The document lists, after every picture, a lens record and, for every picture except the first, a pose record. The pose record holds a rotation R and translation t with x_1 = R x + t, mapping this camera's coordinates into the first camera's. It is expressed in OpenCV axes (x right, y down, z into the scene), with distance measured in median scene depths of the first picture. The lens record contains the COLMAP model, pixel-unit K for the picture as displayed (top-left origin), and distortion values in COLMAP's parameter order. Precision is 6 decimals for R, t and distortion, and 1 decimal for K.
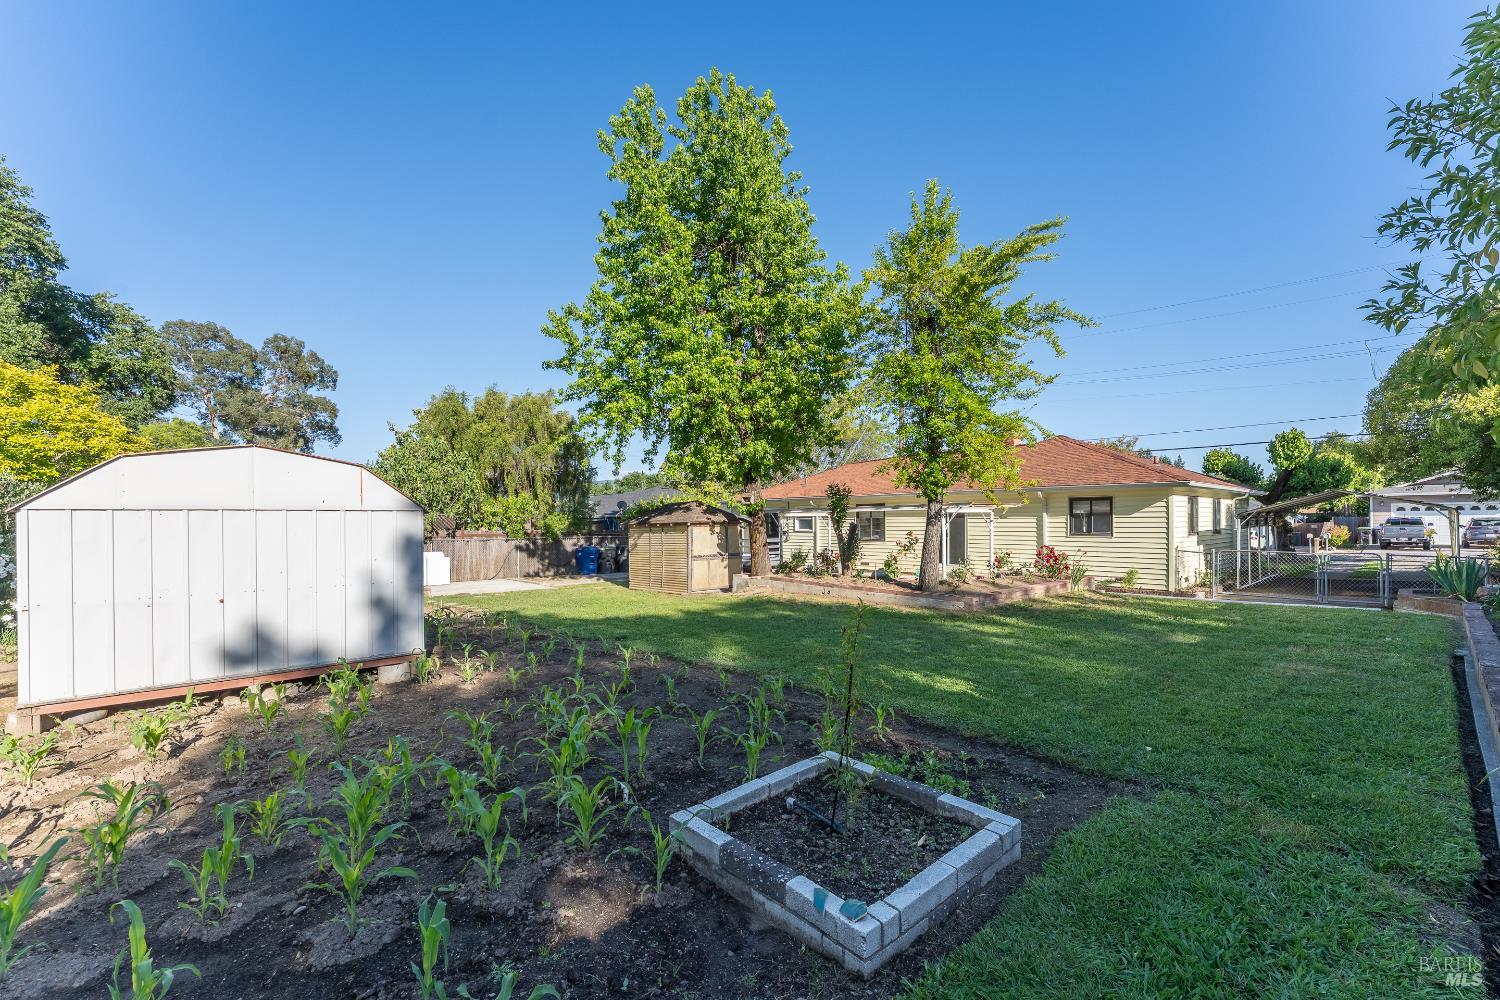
lens RADIAL K [[597.2, 0, 746.6], [0, 597.2, 519.0], [0, 0, 1]] dist [-0.002883, -0.000519]
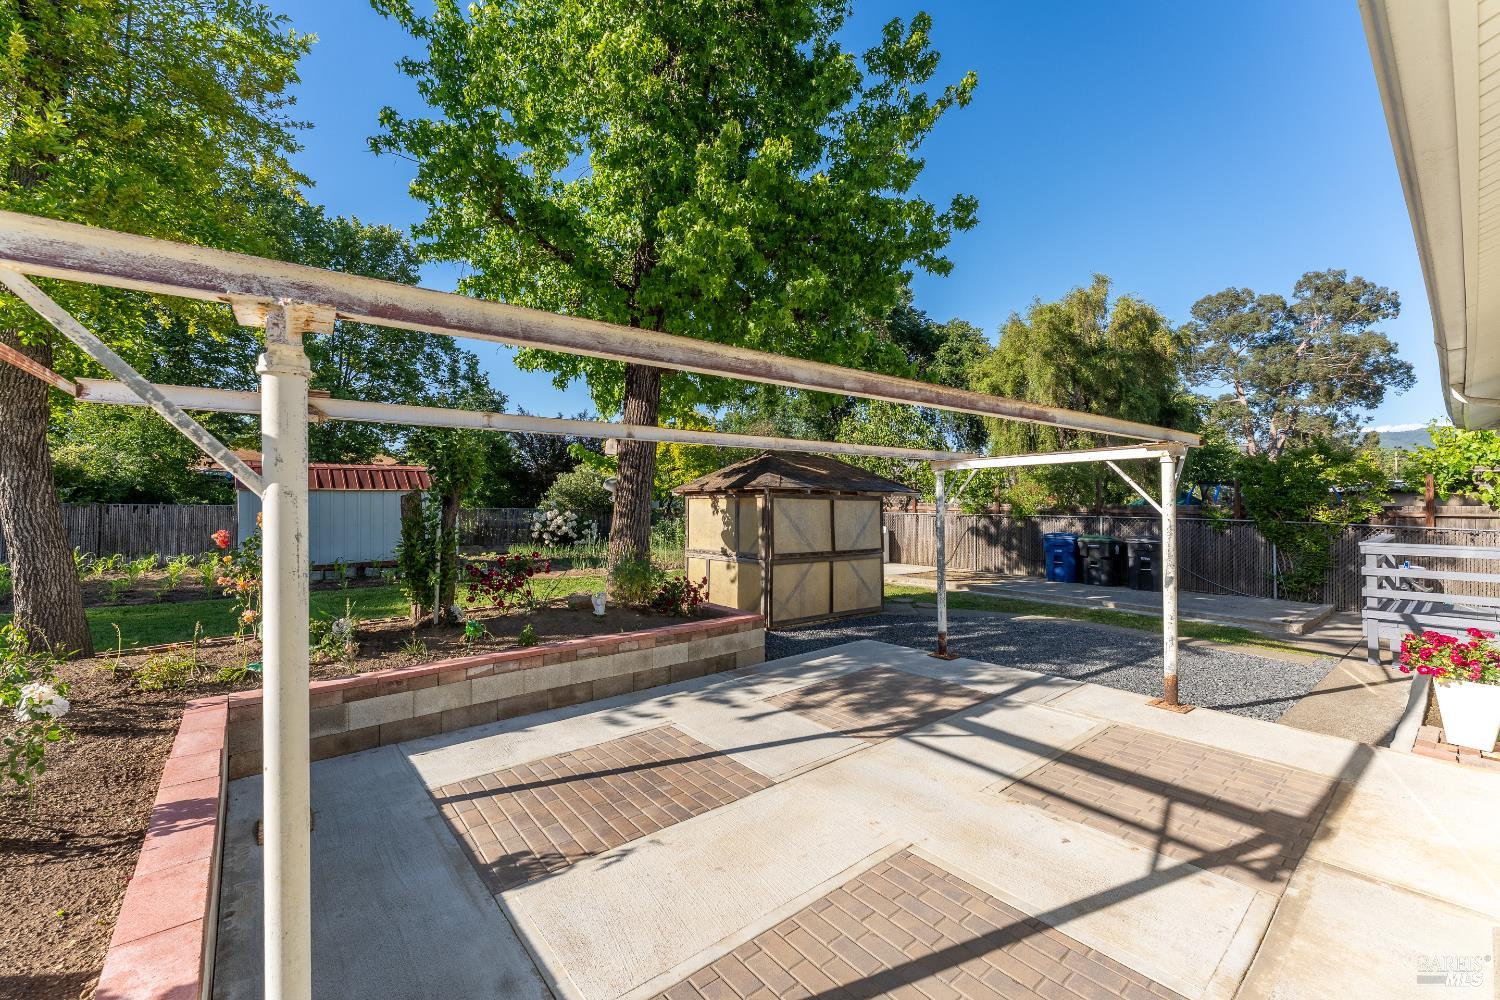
lens RADIAL K [[611.5, 0, 748.2], [0, 611.5, 508.8], [0, 0, 1]] dist [-0.002344, -0.000259]
pose [[-0.032524, 0.017707, -0.999314, 0.234774], [0.006795, 0.999824, 0.017495, 0.006041], [0.999448, -0.006221, -0.032639, 0.514245]]
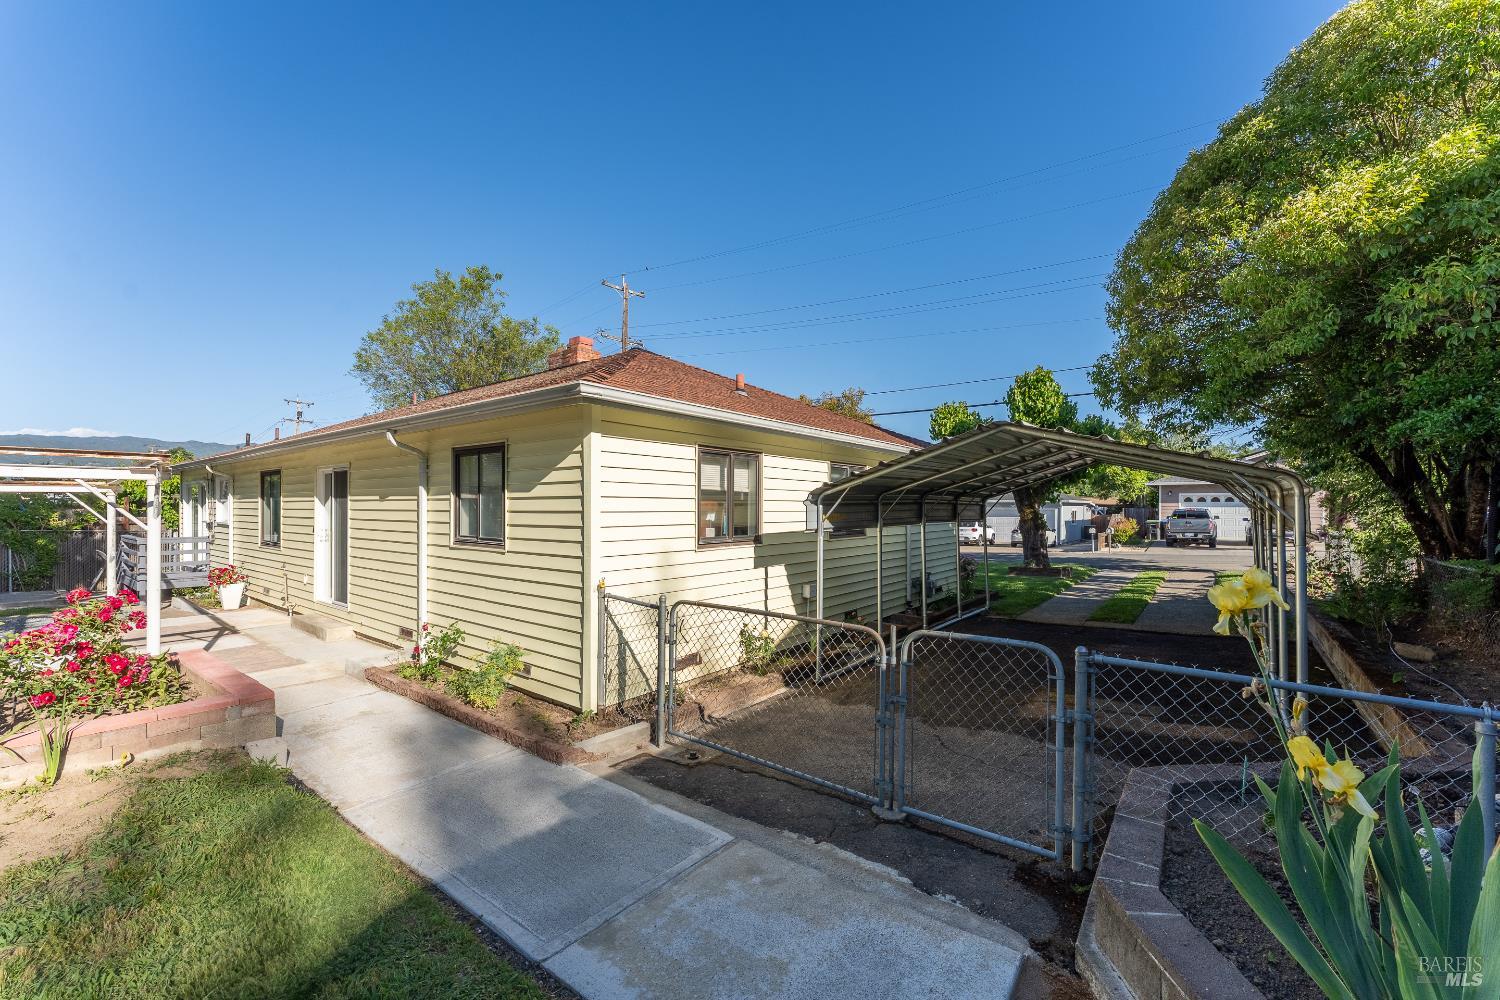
lens RADIAL K [[597.2, 0, 746.6], [0, 597.2, 519.0], [0, 0, 1]] dist [-0.002883, -0.000519]
pose [[0.982187, 0.003578, 0.187869, 0.324317], [-0.006905, 0.999831, 0.017055, 0.001221], [-0.187777, -0.018049, 0.982046, 0.283620]]
